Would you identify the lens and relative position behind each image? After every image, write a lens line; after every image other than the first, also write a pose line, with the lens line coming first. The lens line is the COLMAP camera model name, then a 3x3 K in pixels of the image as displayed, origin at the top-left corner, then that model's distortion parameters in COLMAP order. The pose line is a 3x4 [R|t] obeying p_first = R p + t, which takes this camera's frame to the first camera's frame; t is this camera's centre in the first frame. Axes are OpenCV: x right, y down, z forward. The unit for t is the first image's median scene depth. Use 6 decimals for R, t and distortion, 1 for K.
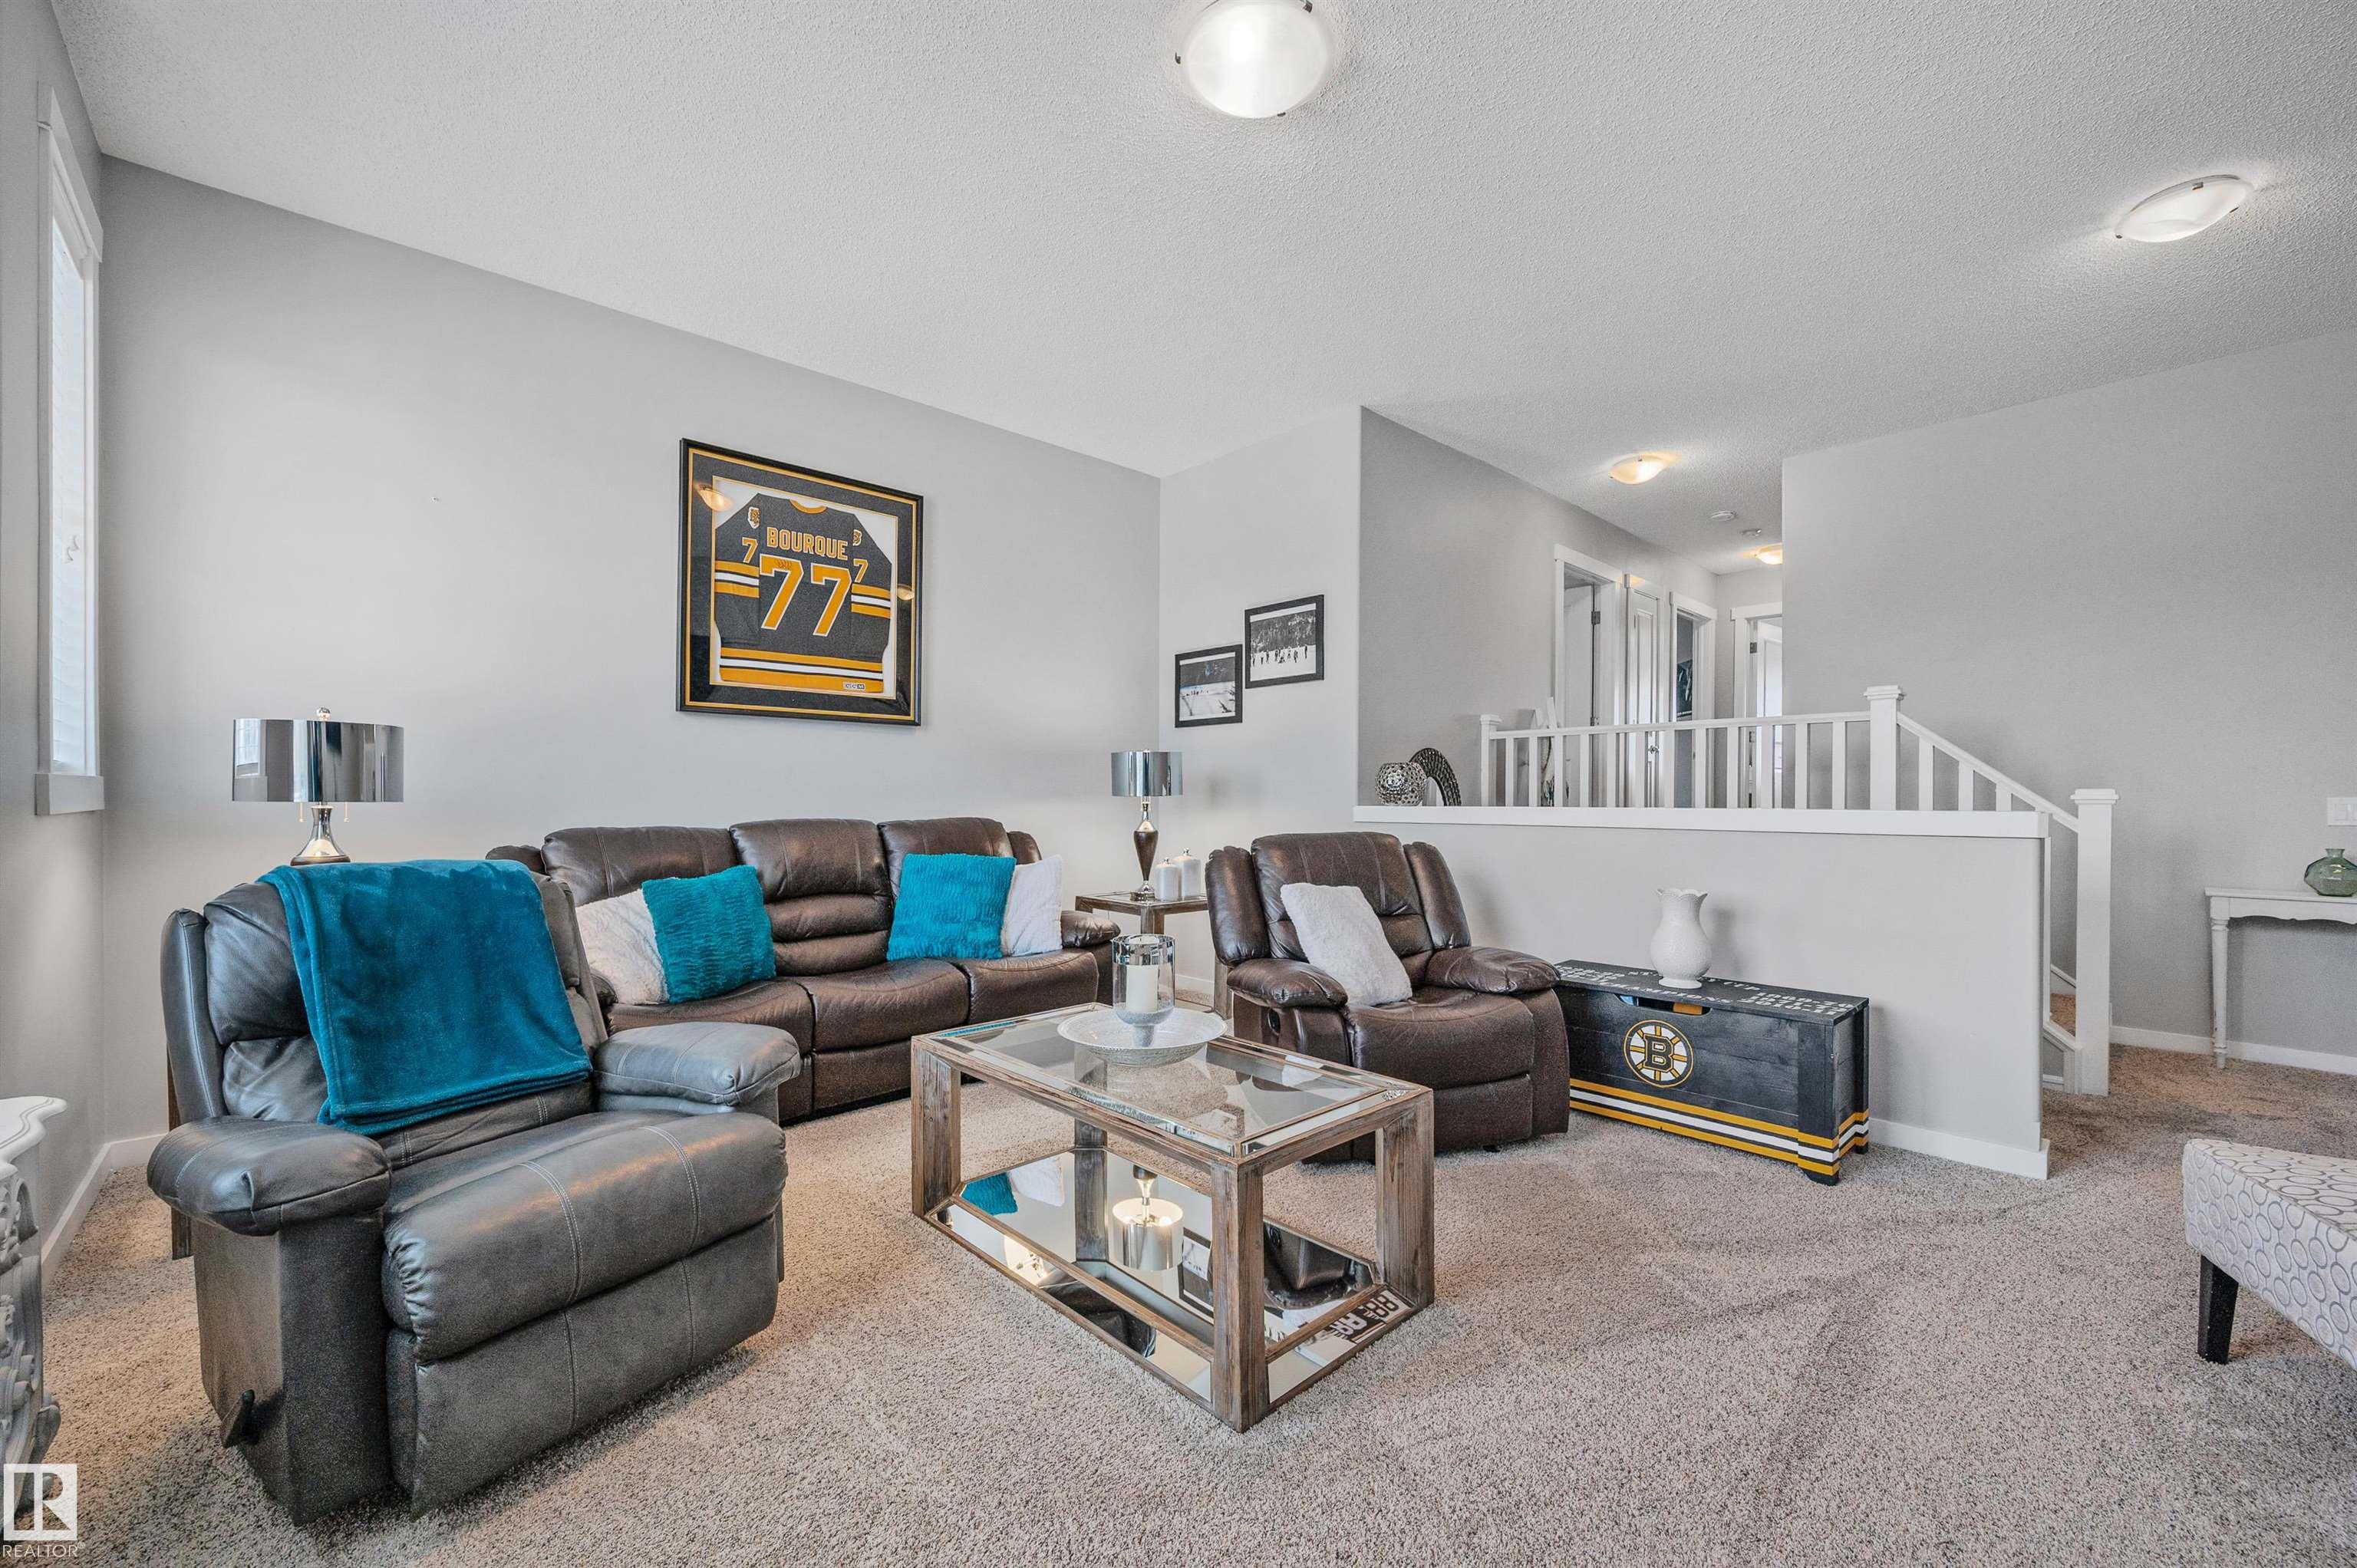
lens RADIAL K [[933.6, 0, 1186.7], [0, 933.6, 797.9], [0, 0, 1]] dist [-0.001582, -0.000074]
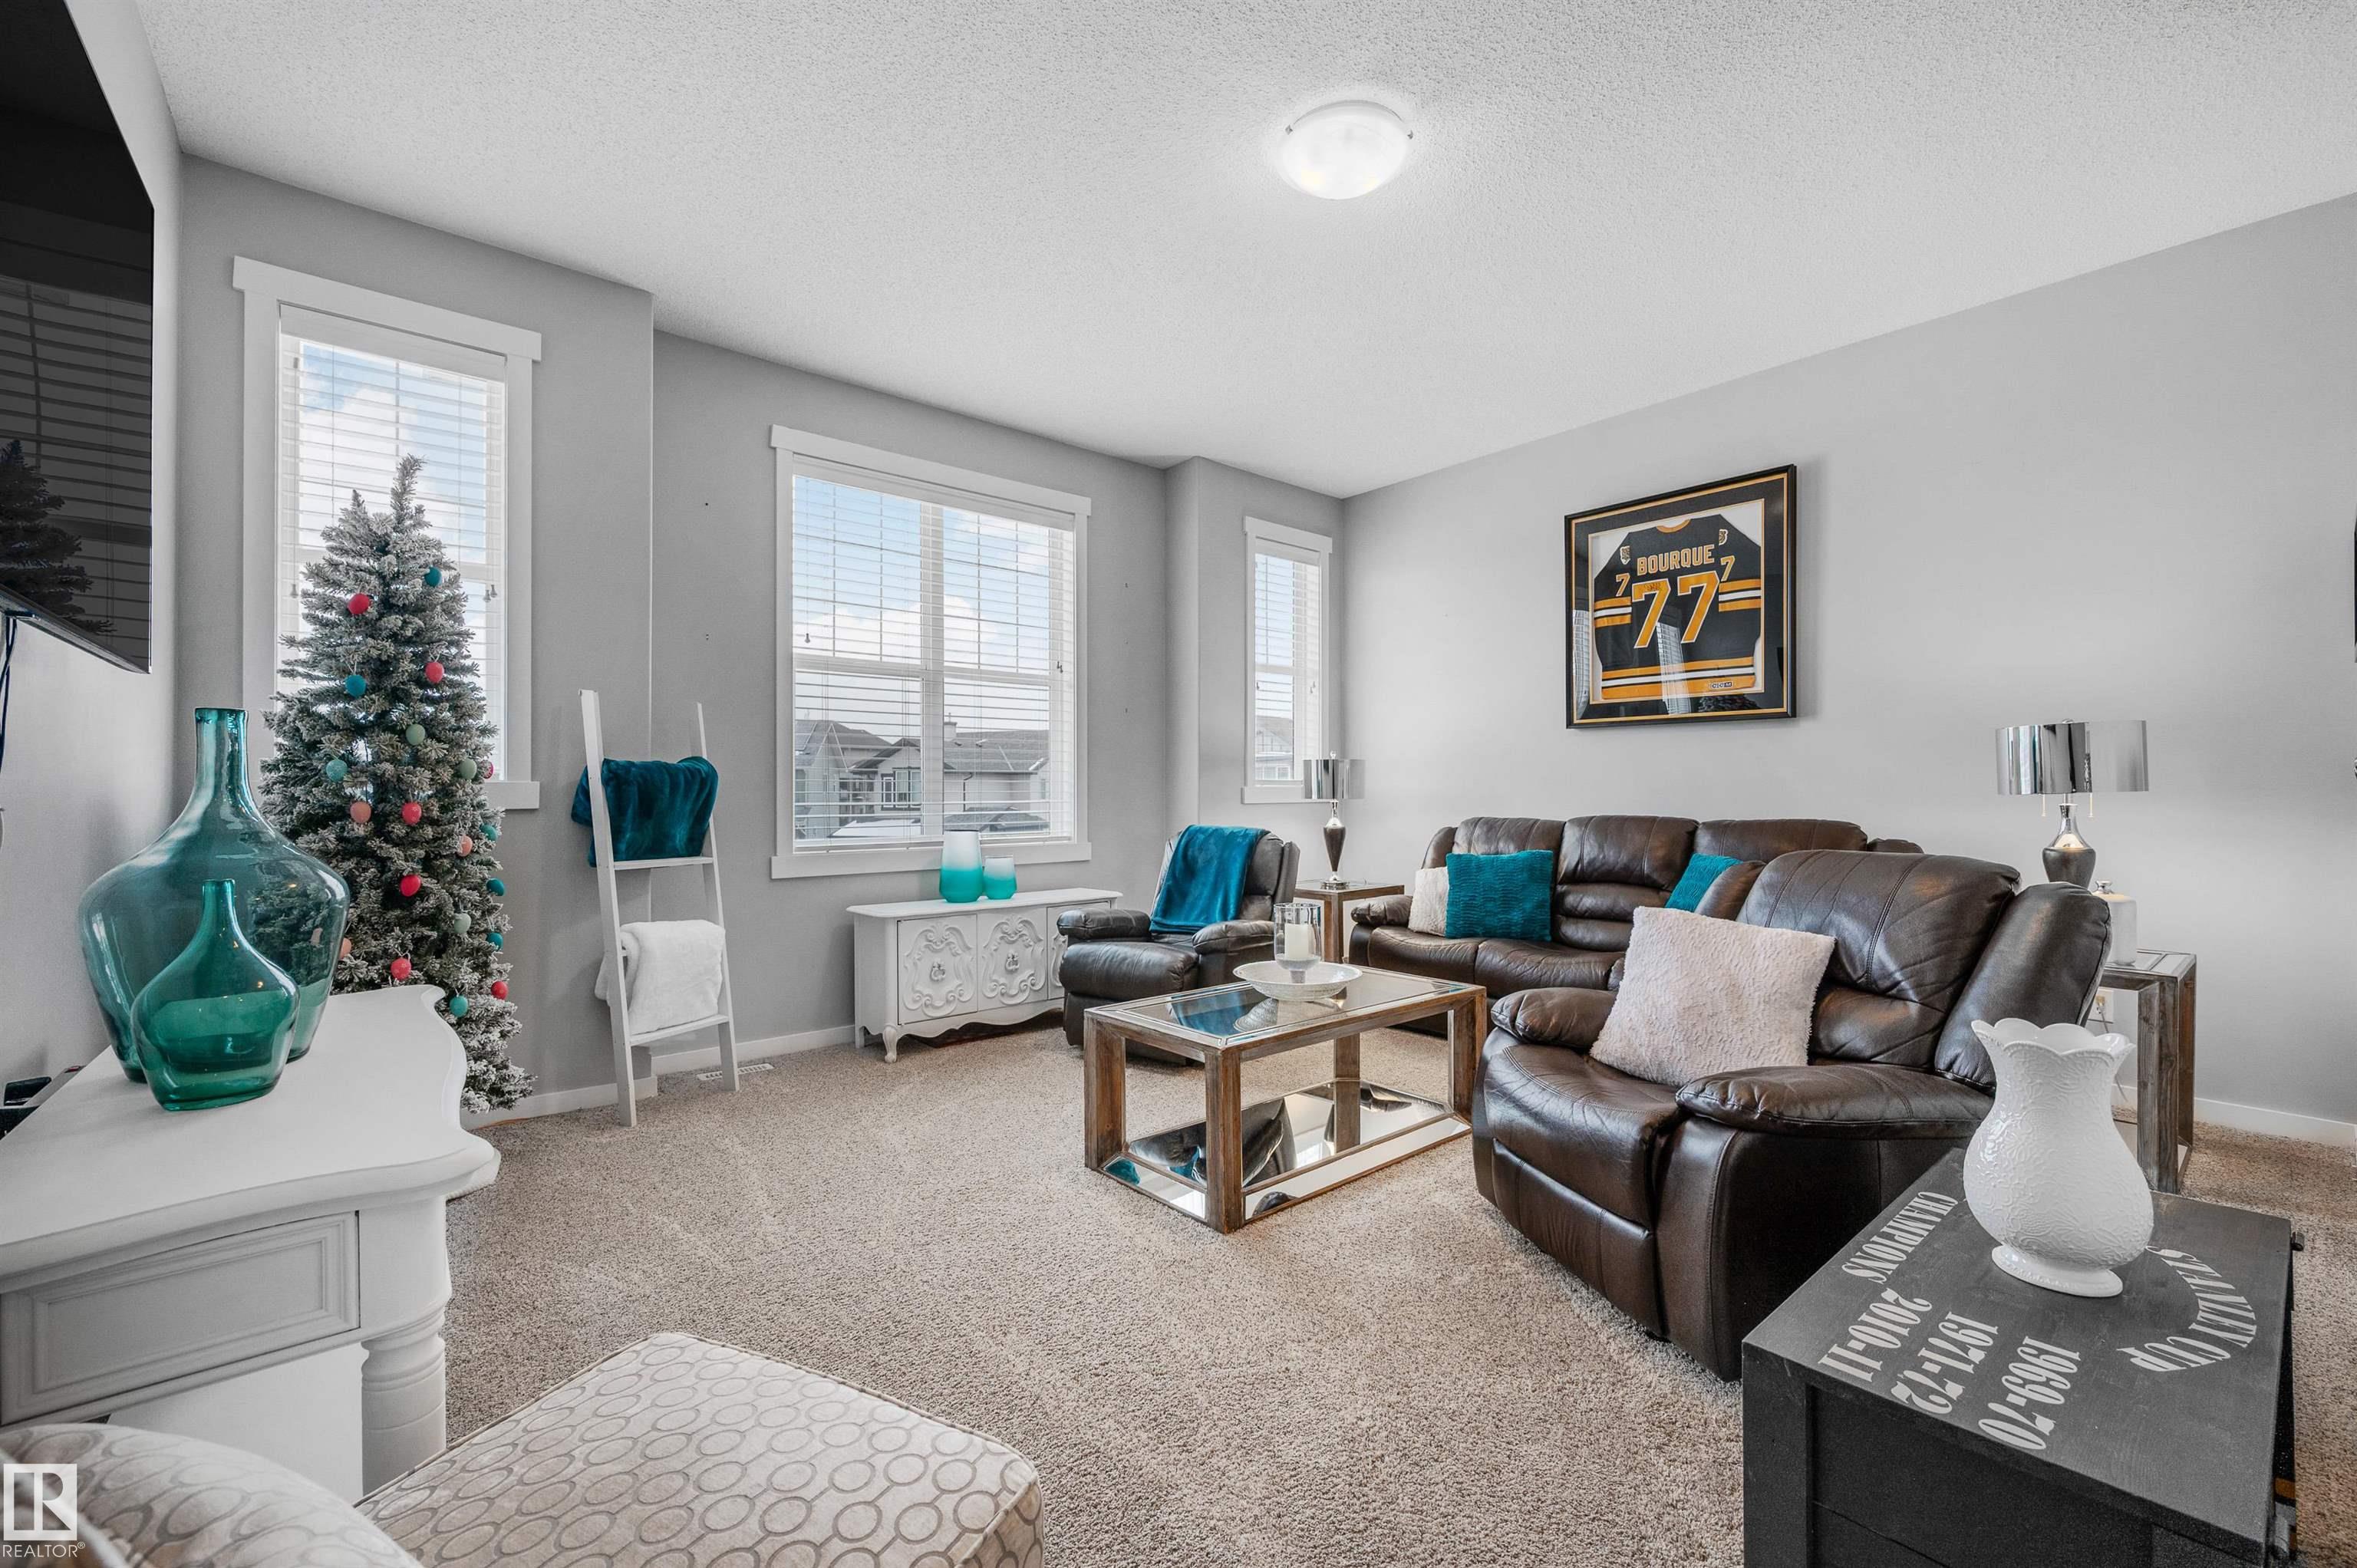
lens RADIAL K [[978.7, 0, 1186.6], [0, 978.7, 797.3], [0, 0, 1]] dist [-0.004633, -0.001180]
pose [[-0.050216, 0.000873, -0.998738, 0.747221], [-0.001440, 0.999999, 0.000946, 0.000242], [0.998737, 0.001486, -0.050215, 0.497284]]
